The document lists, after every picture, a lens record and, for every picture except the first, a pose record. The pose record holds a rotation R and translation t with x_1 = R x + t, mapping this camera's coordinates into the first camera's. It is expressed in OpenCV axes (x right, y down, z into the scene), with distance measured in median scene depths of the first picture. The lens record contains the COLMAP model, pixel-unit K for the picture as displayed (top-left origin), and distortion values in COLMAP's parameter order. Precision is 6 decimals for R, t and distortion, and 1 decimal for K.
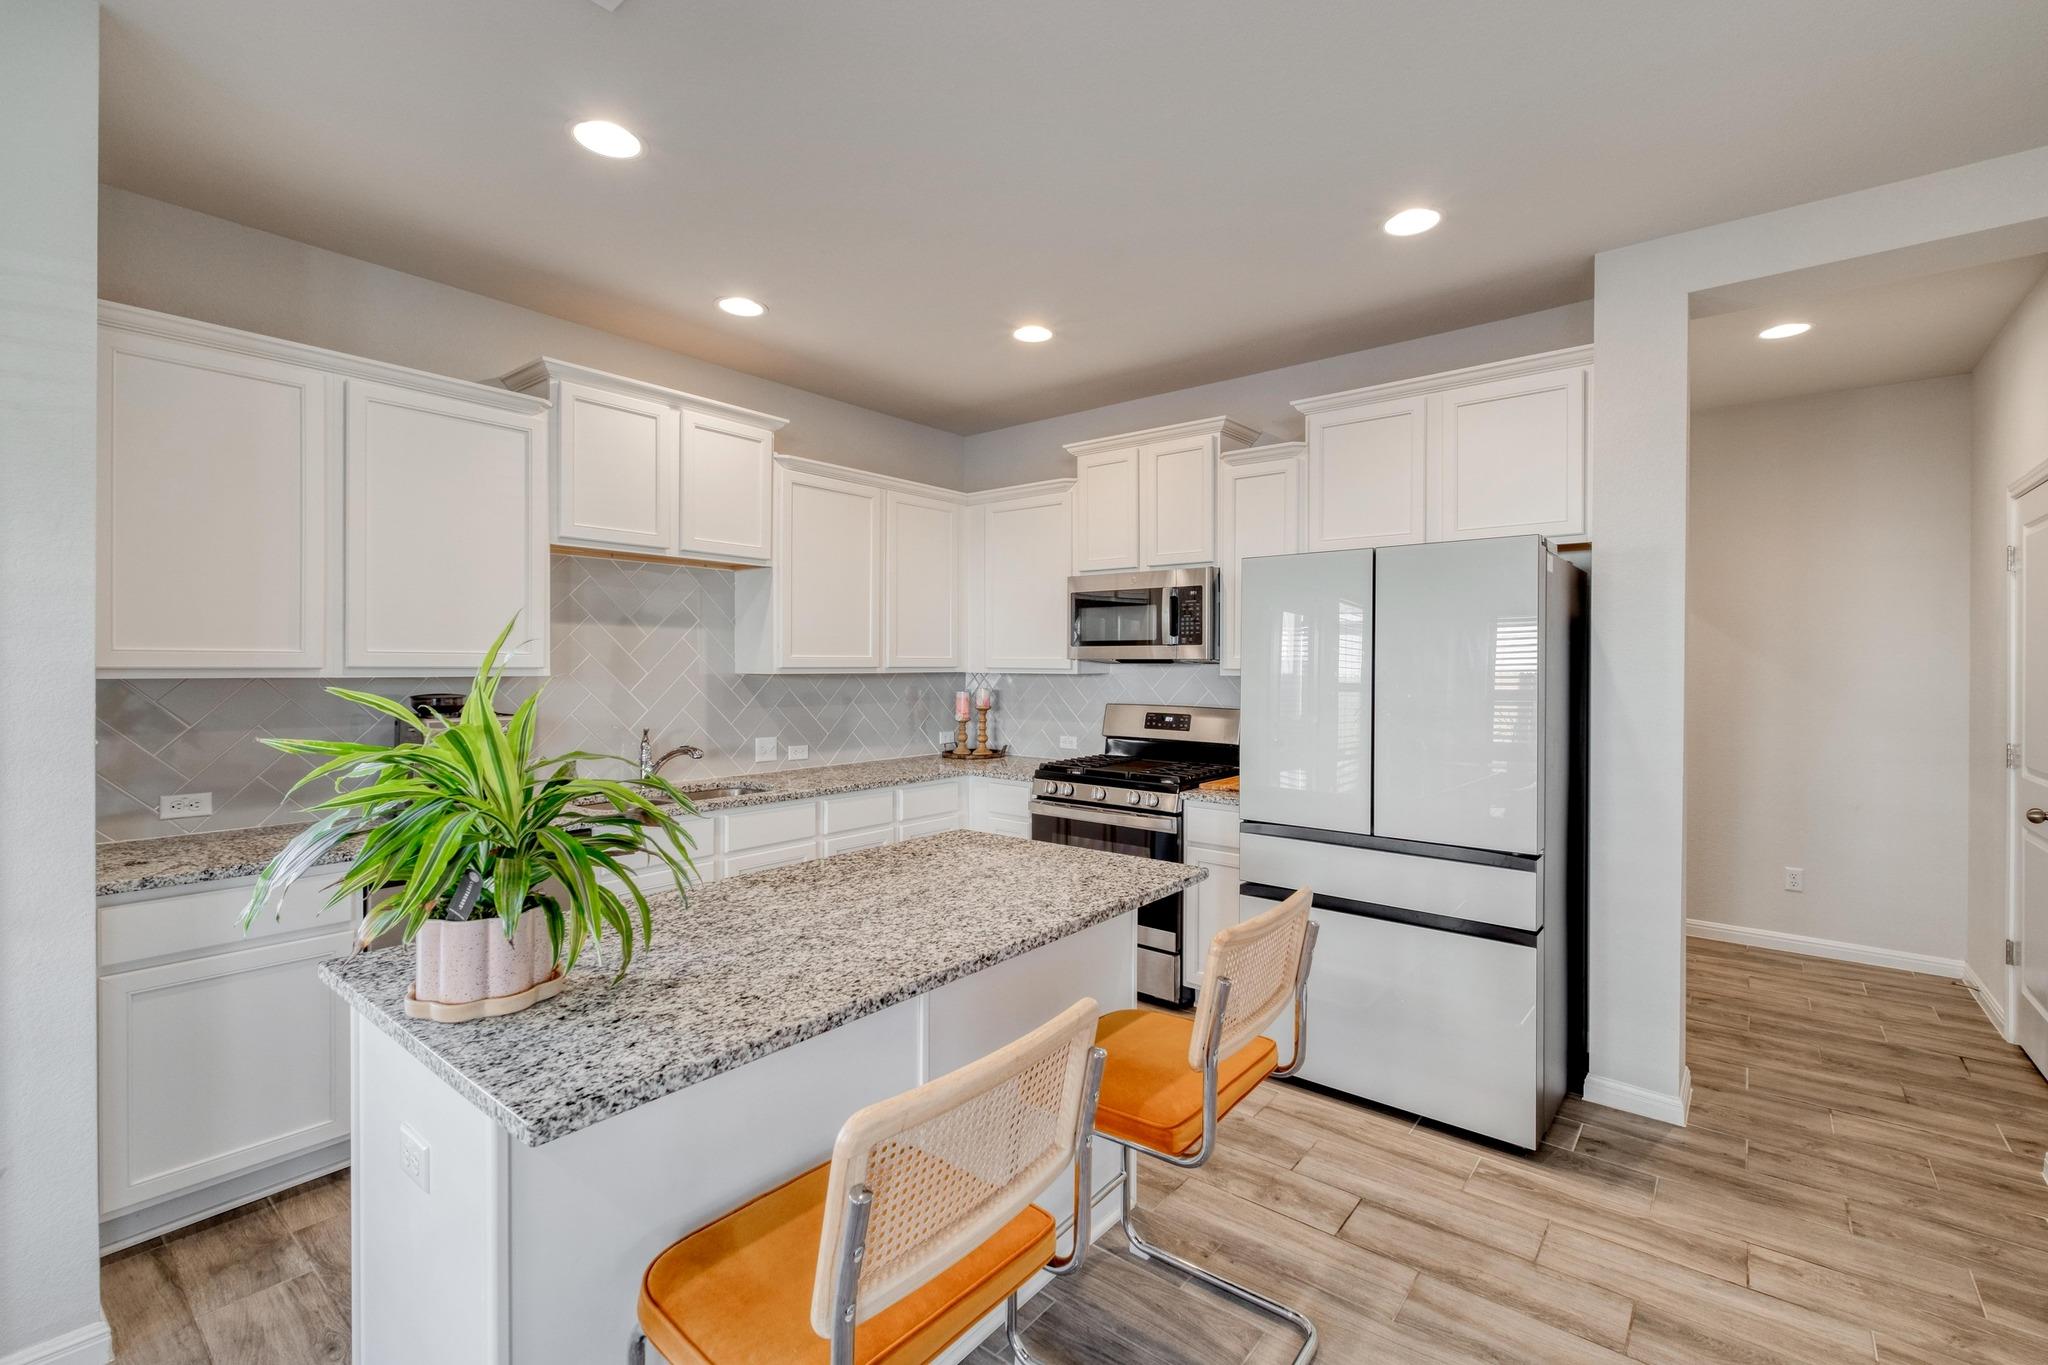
lens RADIAL K [[884.3, 0, 1040.8], [0, 884.3, 669.7], [0, 0, 1]] dist [0.007157, -0.004007]
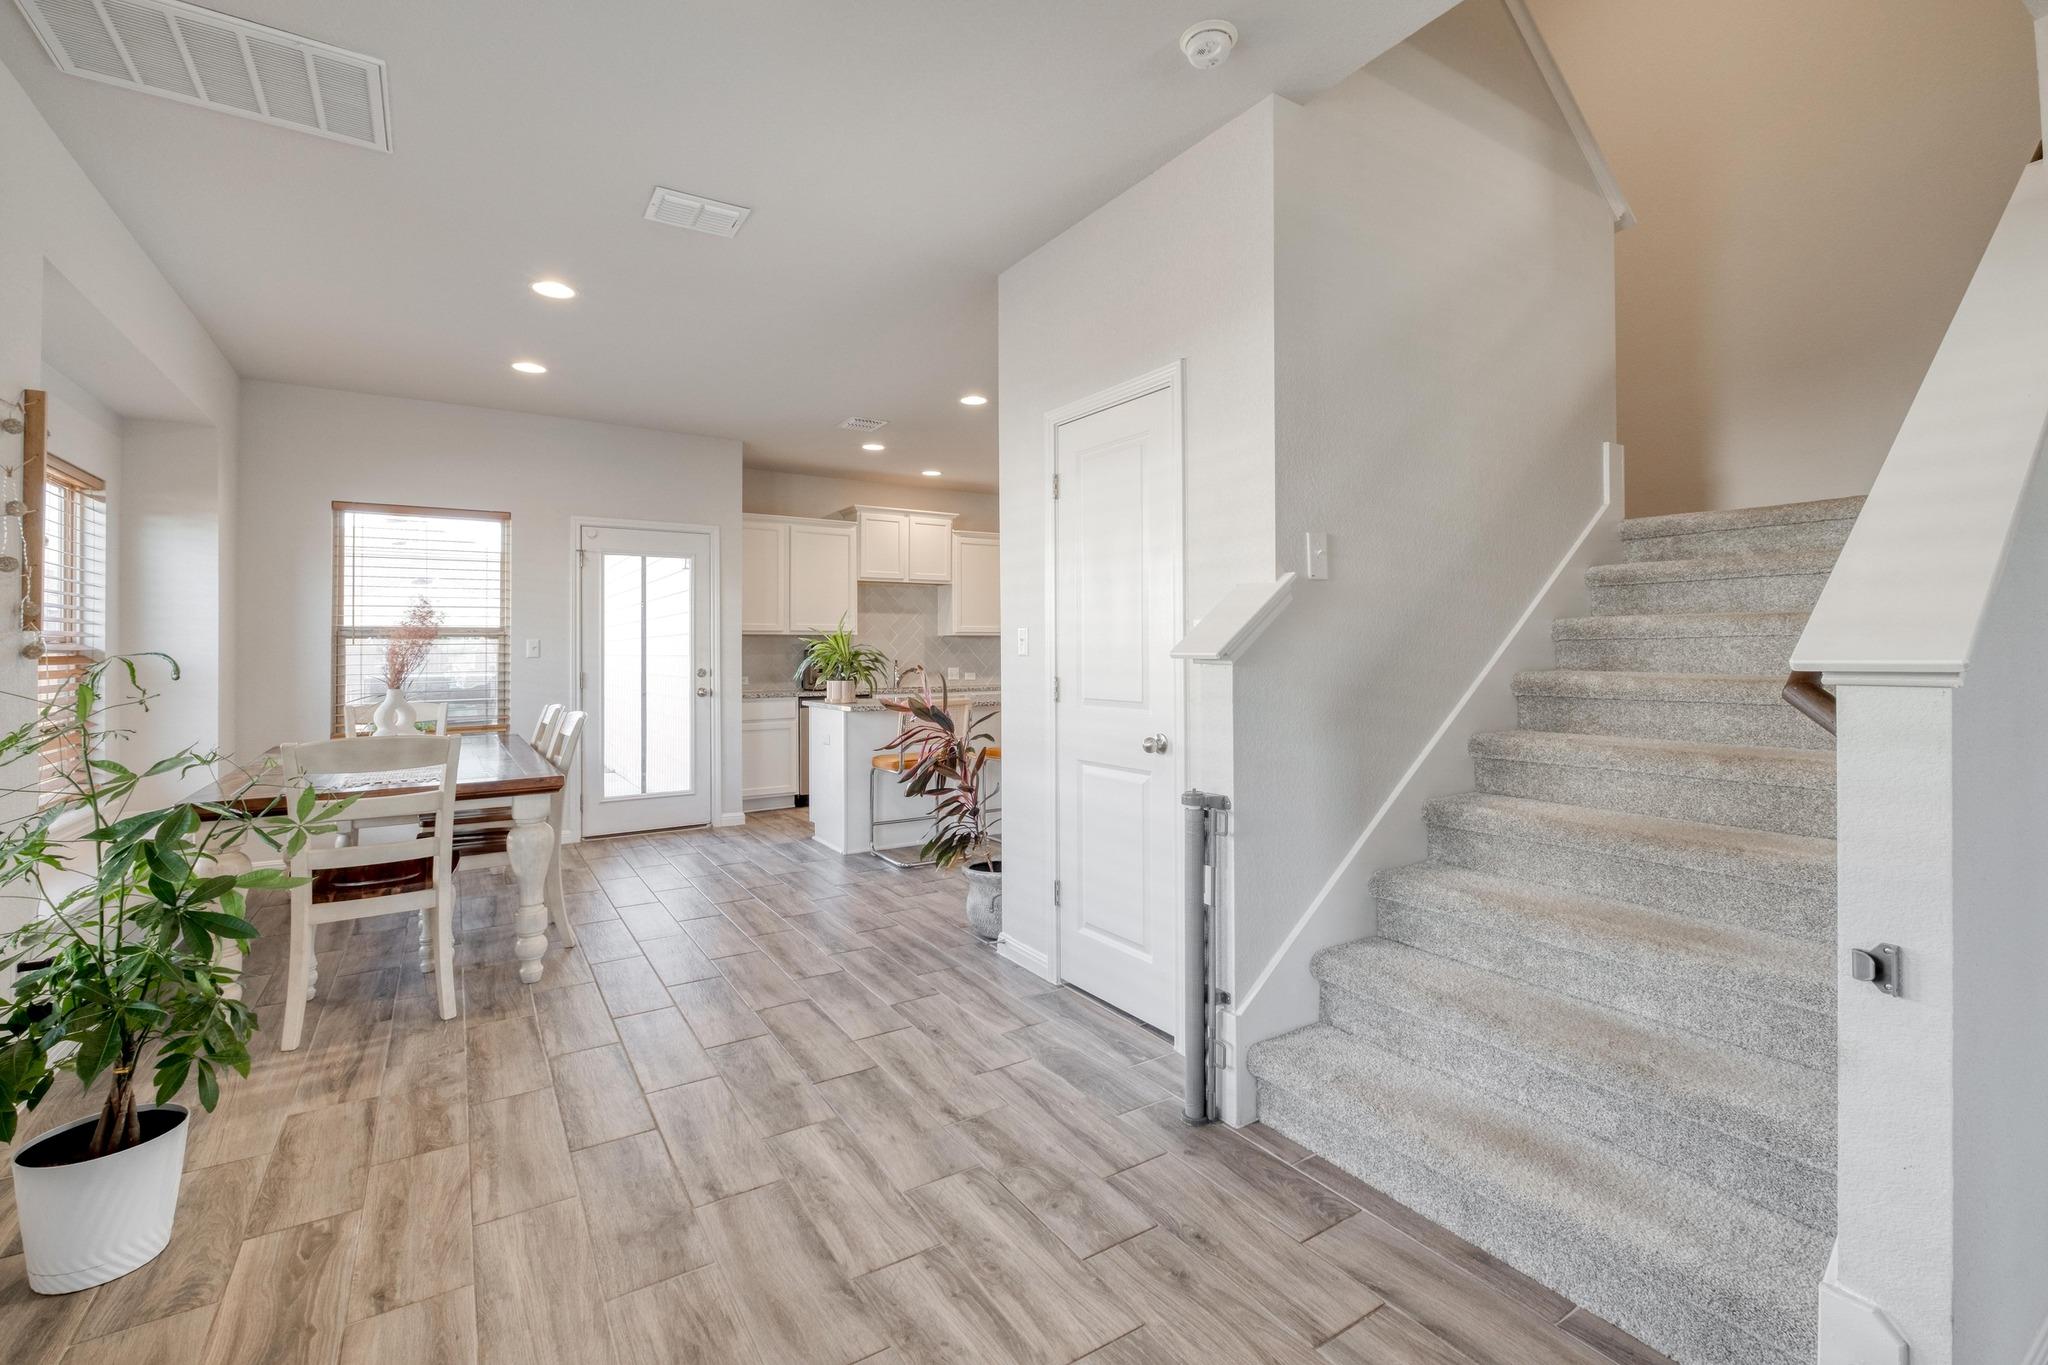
lens RADIAL K [[884.3, 0, 1038.4], [0, 884.3, 655.2], [0, 0, 1]] dist [0.007157, -0.004007]
pose [[0.950339, -0.005496, -0.311167, 0.637183], [0.005507, 0.999984, -0.000841, 0.063321], [0.311167, -0.000914, 0.950355, -1.091632]]
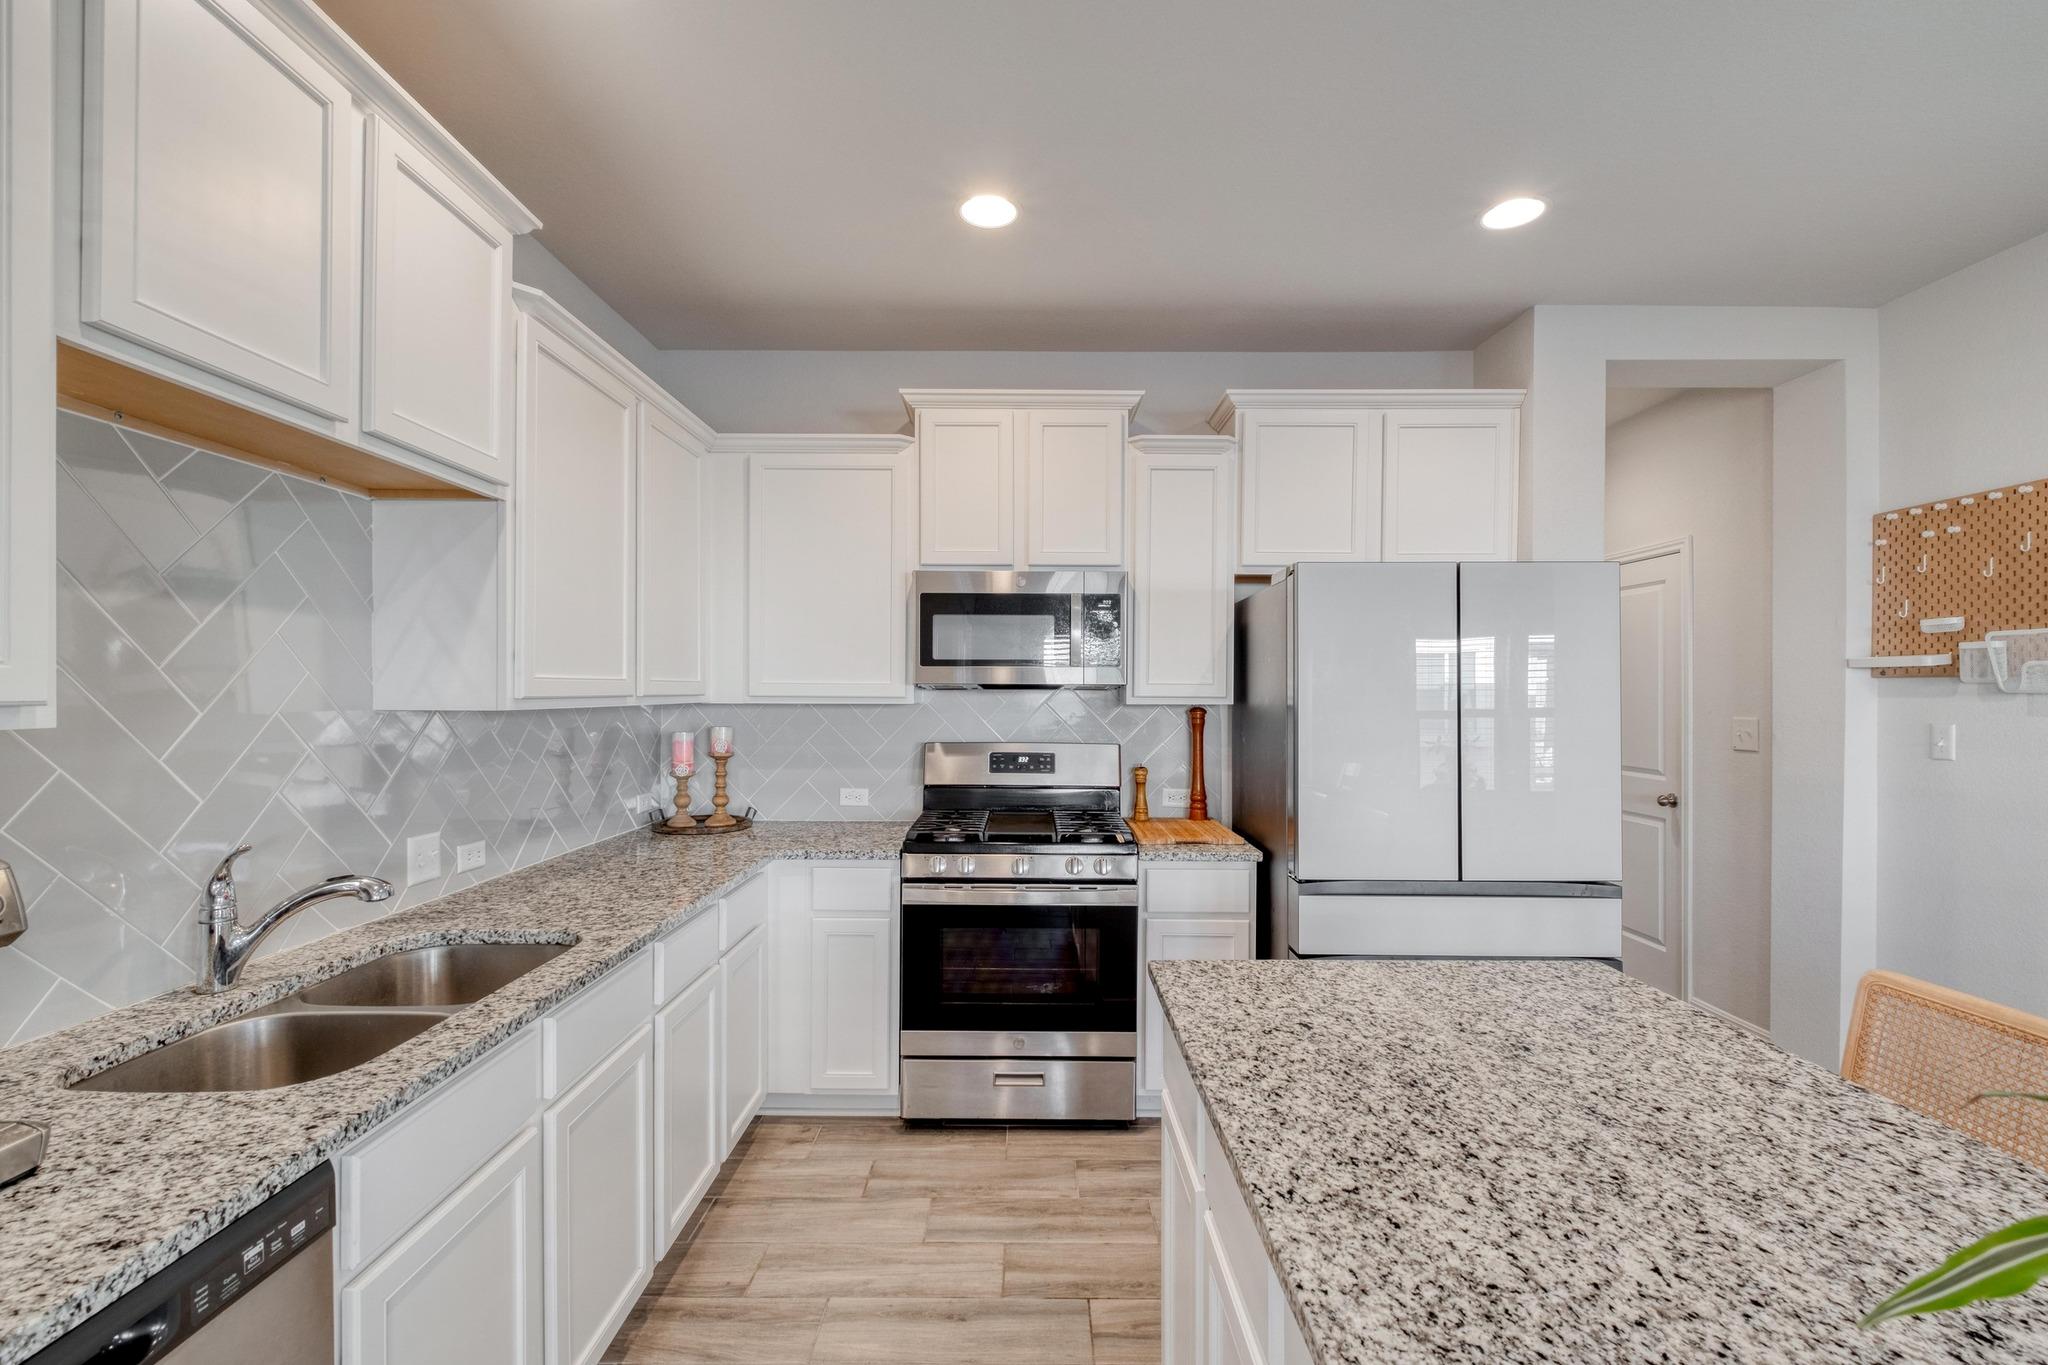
lens RADIAL K [[884.3, 0, 1028.7], [0, 884.3, 692.9], [0, 0, 1]] dist [0.007157, -0.004007]
pose [[0.781982, -0.002816, 0.623295, -0.454914], [0.004598, 0.999989, -0.001250, -0.004376], [-0.623285, 0.003844, 0.781986, 0.485106]]
